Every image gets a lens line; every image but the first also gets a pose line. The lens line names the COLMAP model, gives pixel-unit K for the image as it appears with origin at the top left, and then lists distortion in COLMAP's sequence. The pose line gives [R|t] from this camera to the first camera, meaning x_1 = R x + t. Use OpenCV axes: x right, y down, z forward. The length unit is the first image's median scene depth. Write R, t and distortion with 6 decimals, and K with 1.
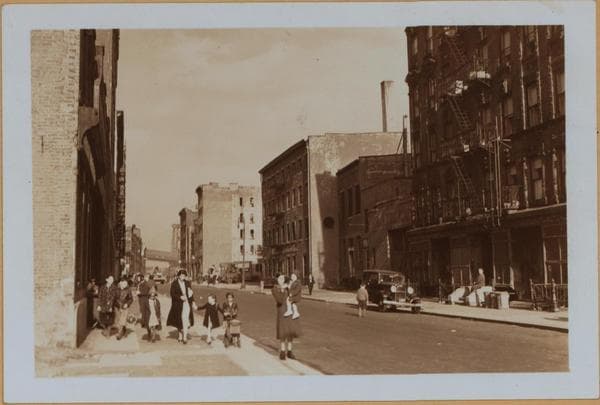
lens RADIAL K [[628.5, 0, 300.0], [0, 628.5, 202.5], [0, 0, 1]] dist [0.130803, 0.002220]
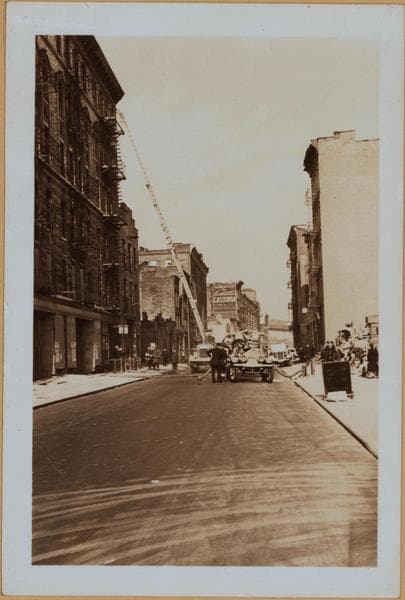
lens RADIAL K [[628.5, 0, 202.5], [0, 628.5, 300.0], [0, 0, 1]] dist [0.130803, 0.002220]
pose [[0.932982, -0.036995, -0.358017, -0.059807], [0.050265, 0.998348, 0.027826, 0.052389], [0.356396, -0.043957, 0.933300, 0.441674]]
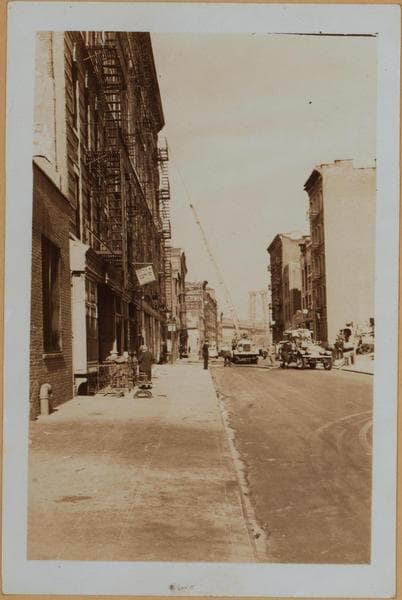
lens RADIAL K [[632.8, 0, 201.0], [0, 632.8, 300.0], [0, 0, 1]] dist [0.122605, 0.000498]
pose [[0.962895, -0.026081, -0.268614, -0.089001], [0.037328, 0.998624, 0.036845, 0.045361], [0.267284, -0.045505, 0.962543, 0.374862]]
